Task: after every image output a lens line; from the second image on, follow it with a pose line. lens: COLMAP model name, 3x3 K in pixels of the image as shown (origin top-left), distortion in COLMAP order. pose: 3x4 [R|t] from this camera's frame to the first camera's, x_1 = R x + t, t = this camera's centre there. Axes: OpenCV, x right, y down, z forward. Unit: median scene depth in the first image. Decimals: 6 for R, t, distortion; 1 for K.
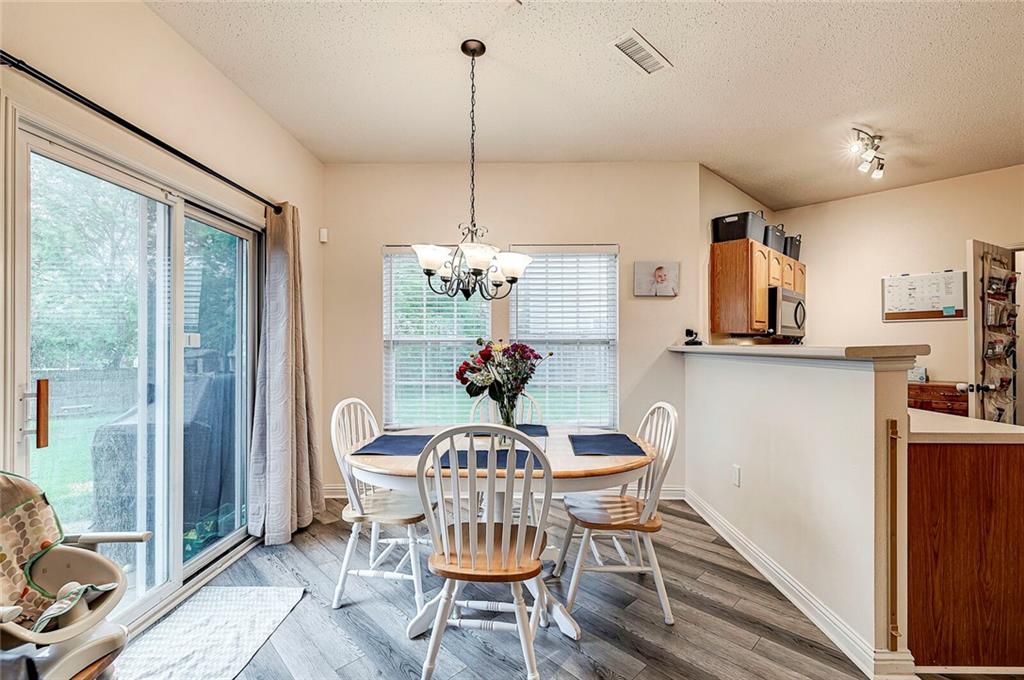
lens RADIAL K [[443.7, 0, 512.9], [0, 443.7, 342.4], [0, 0, 1]] dist [-0.003669, -0.000105]
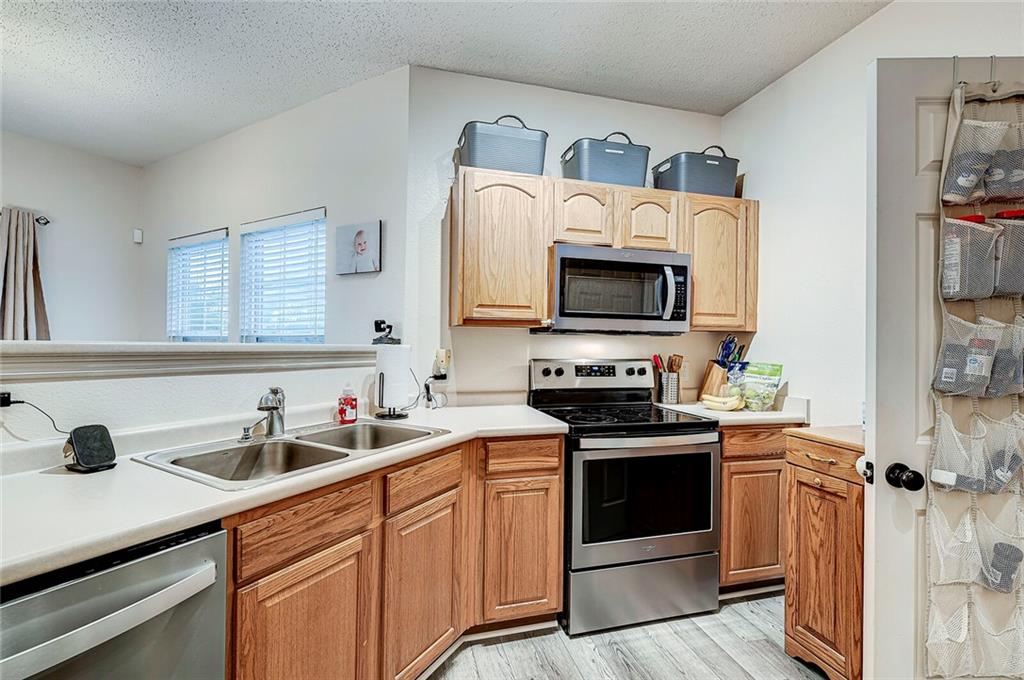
lens RADIAL K [[443.7, 0, 512.9], [0, 443.7, 342.4], [0, 0, 1]] dist [-0.003669, -0.000105]
pose [[0.880075, 0.009325, -0.474742, 0.881738], [-0.009571, 0.999952, 0.001898, -0.000210], [0.474737, 0.002874, 0.880123, 0.513545]]
